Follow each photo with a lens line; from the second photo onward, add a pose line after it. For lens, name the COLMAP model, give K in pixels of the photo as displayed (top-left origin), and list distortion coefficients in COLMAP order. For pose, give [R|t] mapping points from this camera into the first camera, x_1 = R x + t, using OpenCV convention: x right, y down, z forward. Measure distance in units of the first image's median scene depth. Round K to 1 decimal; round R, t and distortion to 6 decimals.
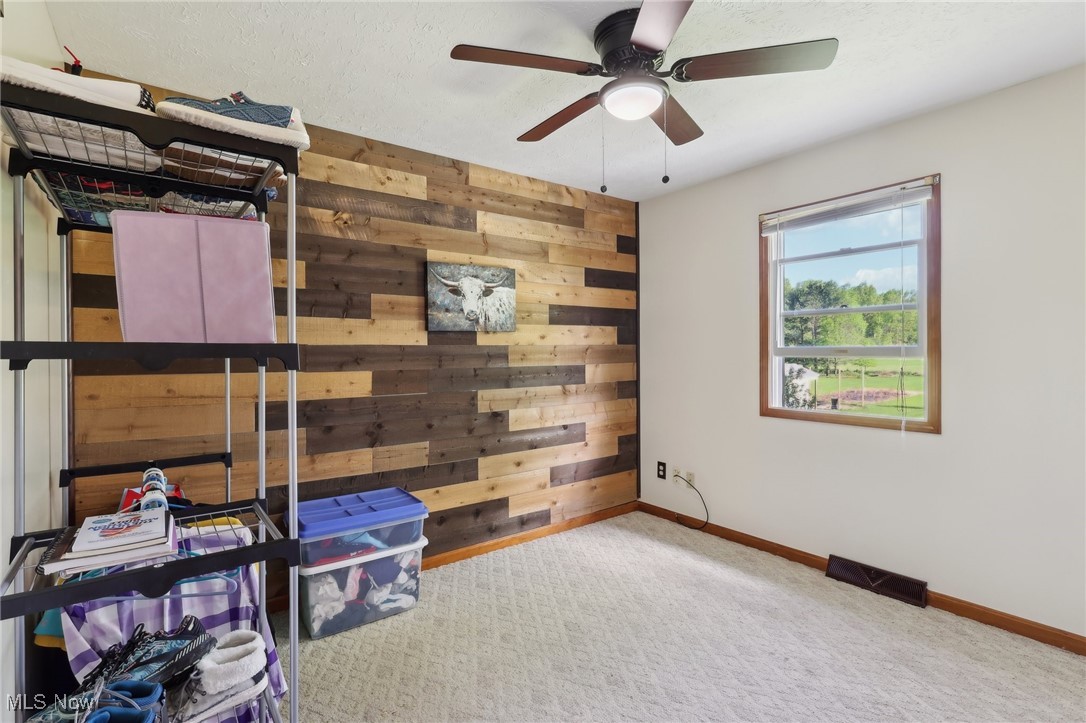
lens RADIAL K [[502.4, 0, 539.5], [0, 502.4, 350.5], [0, 0, 1]] dist [-0.009025, 0.002179]
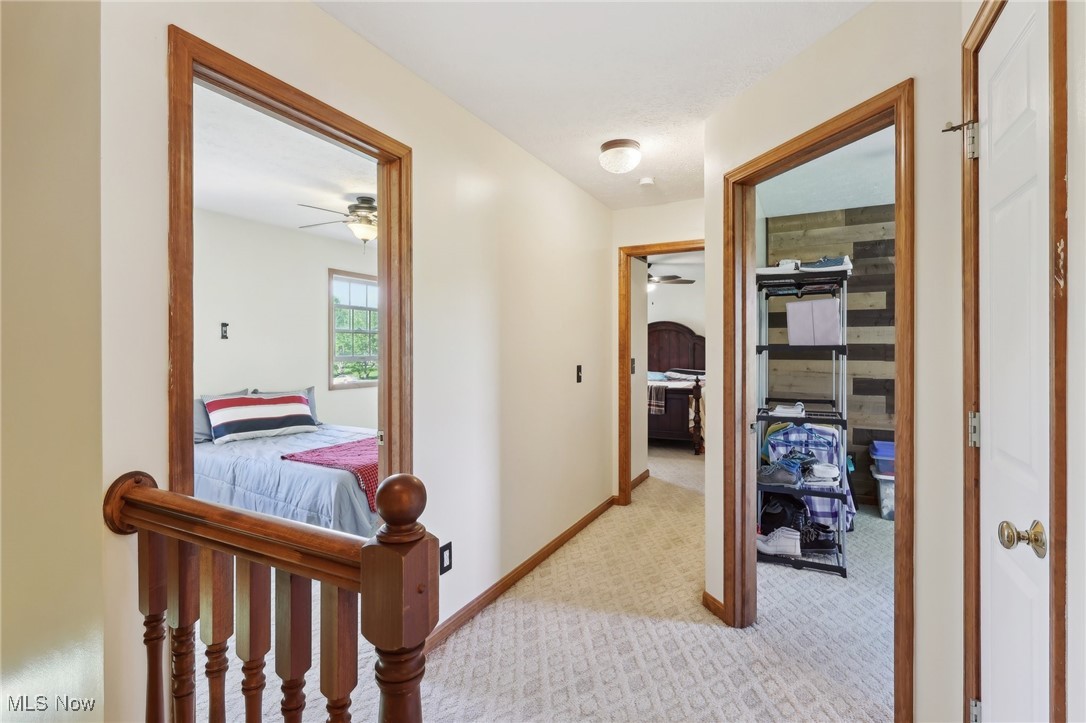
lens RADIAL K [[502.4, 0, 542.6], [0, 502.4, 352.2], [0, 0, 1]] dist [-0.009025, 0.002179]
pose [[0.415763, 0.005184, -0.909458, 0.772899], [-0.002909, 0.999986, 0.004370, 0.010379], [0.909468, 0.000829, 0.415772, -0.959714]]
